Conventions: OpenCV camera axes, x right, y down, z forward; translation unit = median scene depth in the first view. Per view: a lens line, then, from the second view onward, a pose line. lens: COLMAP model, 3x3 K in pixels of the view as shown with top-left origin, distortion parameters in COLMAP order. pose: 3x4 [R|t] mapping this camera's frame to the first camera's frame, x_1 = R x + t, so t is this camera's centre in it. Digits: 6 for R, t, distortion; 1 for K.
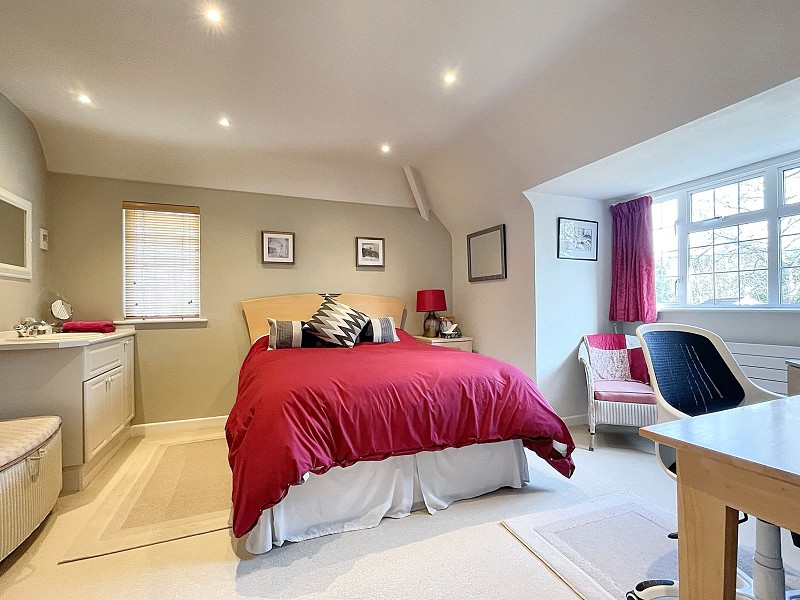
lens RADIAL K [[373.2, 0, 400.3], [0, 373.2, 302.4], [0, 0, 1]] dist [-0.001283, -0.000261]
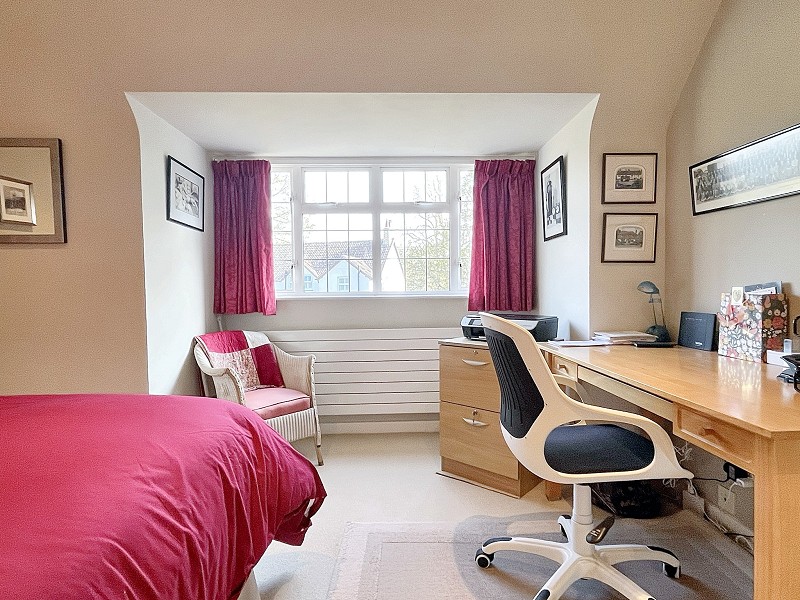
lens RADIAL K [[448.9, 0, 396.7], [0, 448.9, 301.1], [0, 0, 1]] dist [0.008699, 0.000991]
pose [[0.371441, -0.018648, 0.928269, -0.158563], [-0.000620, 0.999793, 0.020333, 0.004985], [-0.928456, -0.008128, 0.371353, 0.362353]]
